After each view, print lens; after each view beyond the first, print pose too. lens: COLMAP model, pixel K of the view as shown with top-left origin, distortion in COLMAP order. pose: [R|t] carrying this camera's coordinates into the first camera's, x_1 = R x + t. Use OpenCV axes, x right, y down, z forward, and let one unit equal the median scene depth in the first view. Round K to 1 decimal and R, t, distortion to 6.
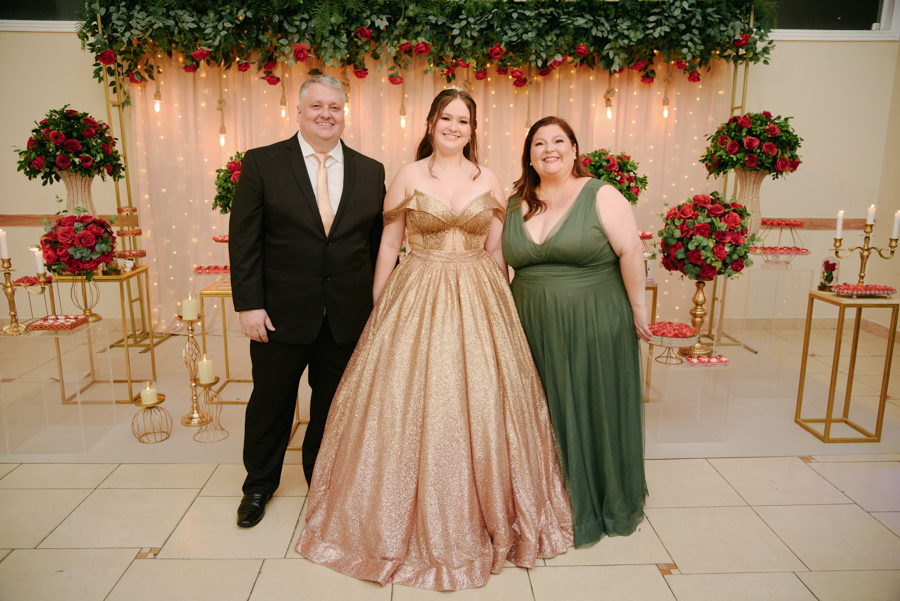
lens RADIAL K [[674.9, 0, 450.1], [0, 674.9, 300.0], [0, 0, 1]] dist [-0.010087, 0.001147]
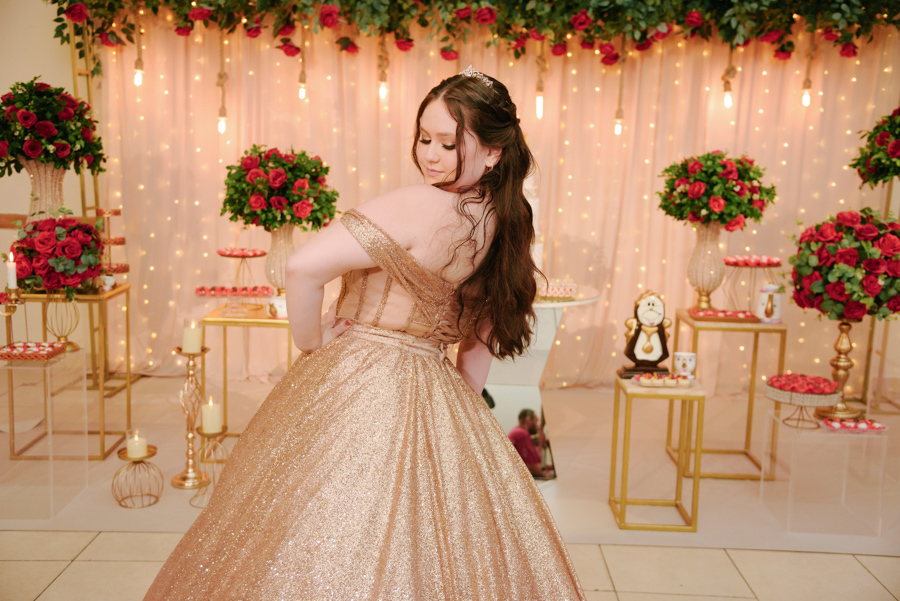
lens RADIAL K [[989.6, 0, 450.3], [0, 989.6, 302.1], [0, 0, 1]] dist [0.166441, 0.000000]
pose [[0.999018, 0.027657, -0.034609, -0.036057], [-0.029258, 0.998483, -0.046649, 0.013963], [0.033266, 0.047616, 0.998312, -0.156464]]
